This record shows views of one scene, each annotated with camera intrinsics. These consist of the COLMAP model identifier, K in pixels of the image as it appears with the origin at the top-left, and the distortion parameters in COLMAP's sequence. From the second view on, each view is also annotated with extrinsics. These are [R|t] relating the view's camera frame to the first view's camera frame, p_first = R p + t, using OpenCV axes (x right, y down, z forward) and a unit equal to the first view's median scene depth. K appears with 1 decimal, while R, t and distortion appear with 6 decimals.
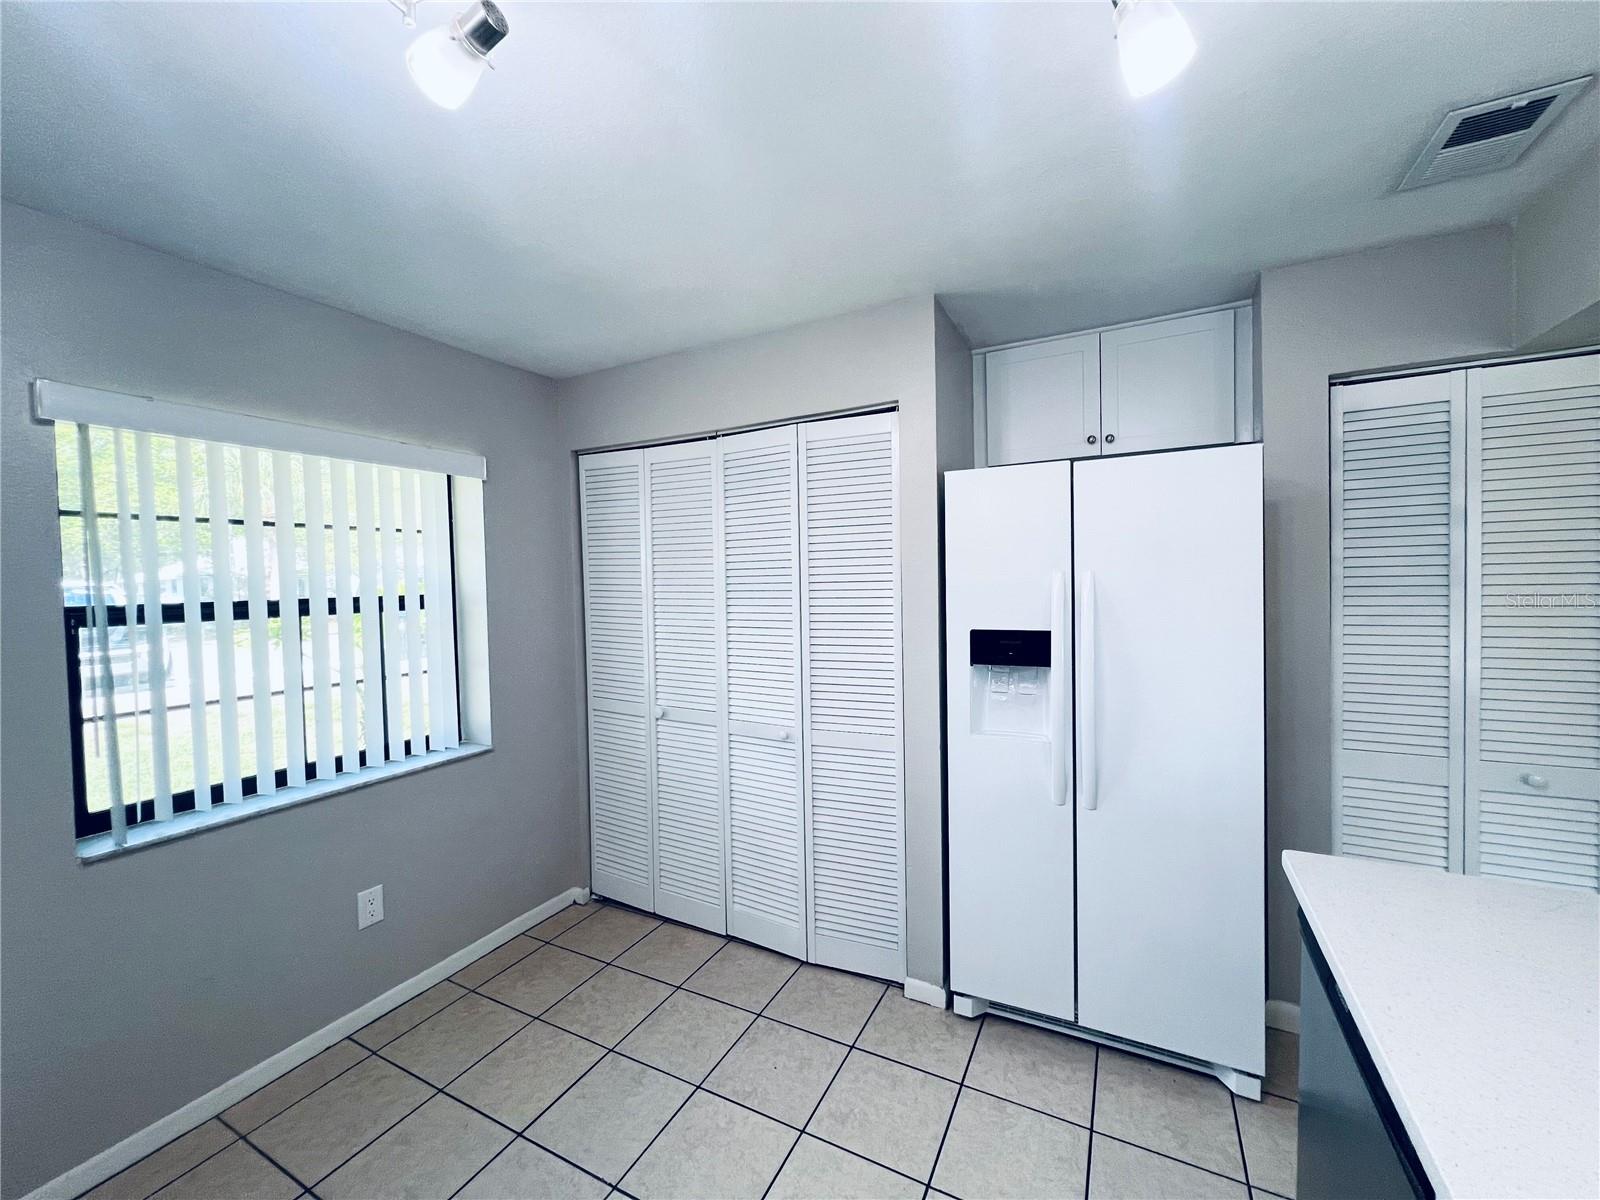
lens RADIAL K [[640.7, 0, 798.1], [0, 640.7, 601.3], [0, 0, 1]] dist [0.003205, 0.000176]
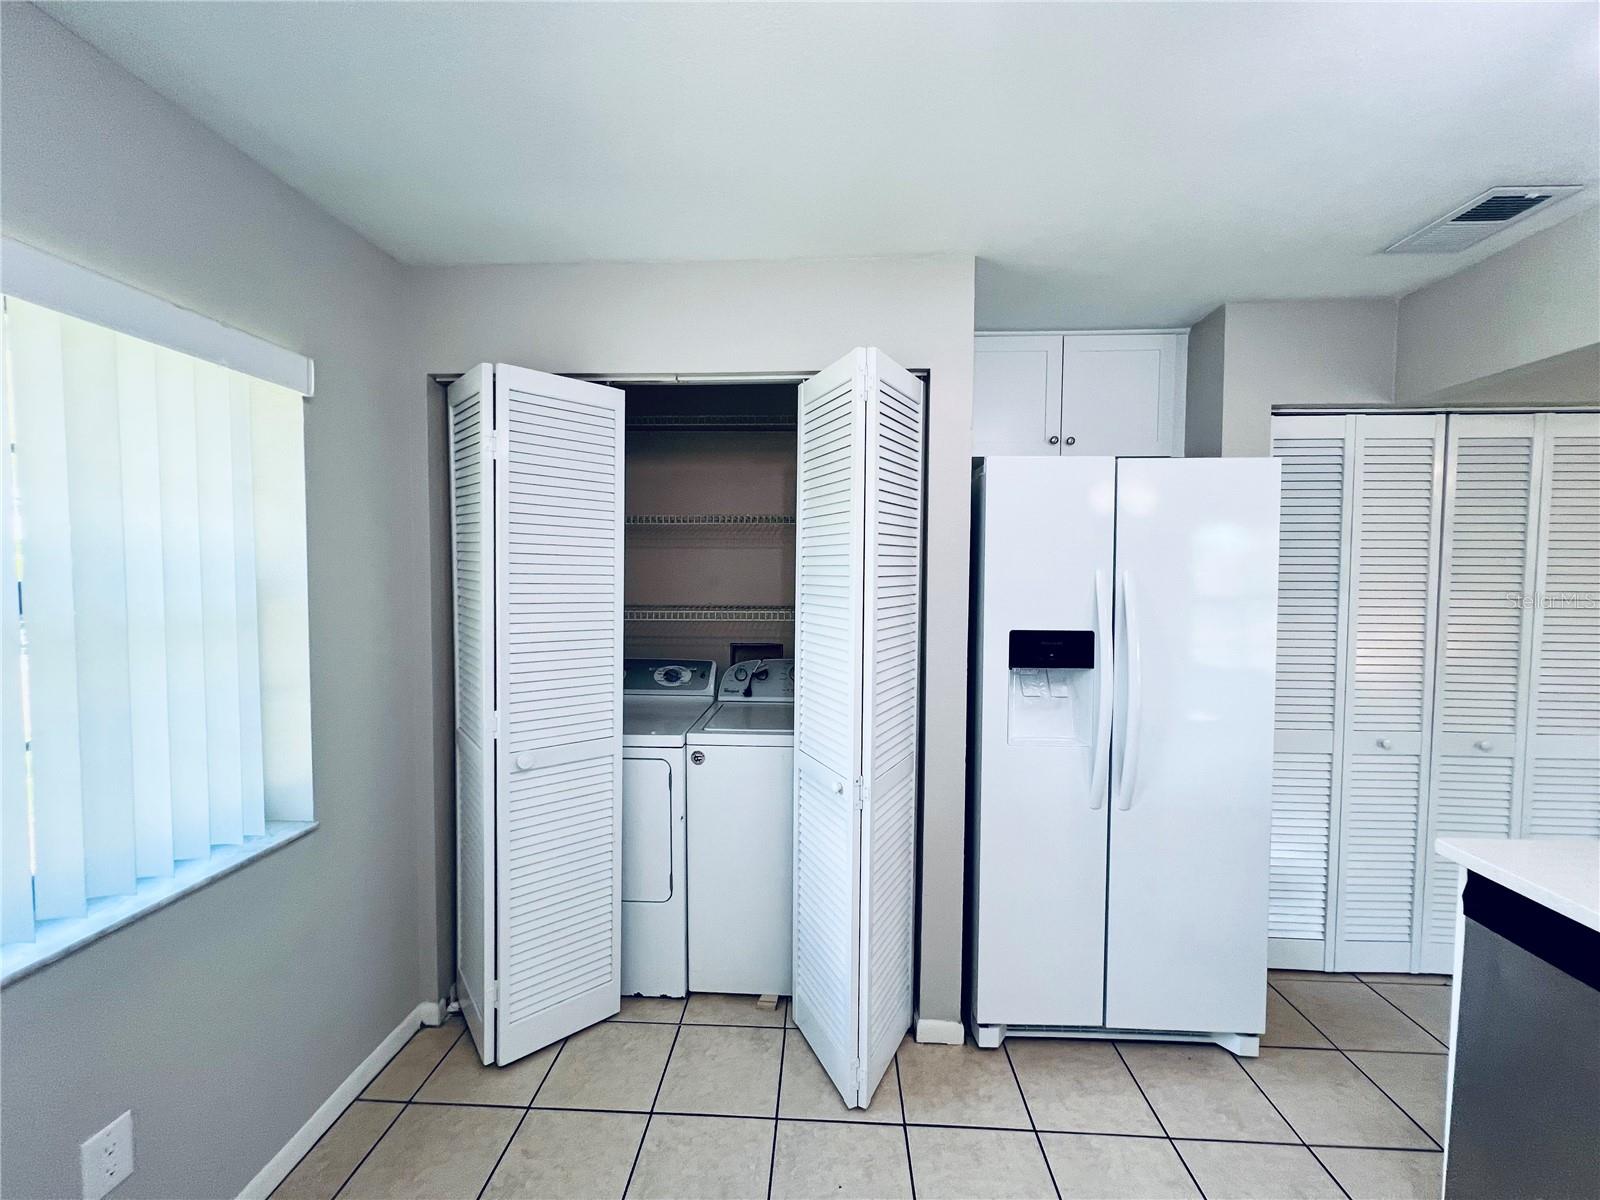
lens RADIAL K [[640.7, 0, 795.7], [0, 640.7, 600.2], [0, 0, 1]] dist [0.003205, 0.000176]
pose [[0.907694, 0.007154, 0.419572, -0.418949], [-0.011956, 0.999890, 0.008817, -0.003458], [-0.419462, -0.013019, 0.907679, 0.309046]]
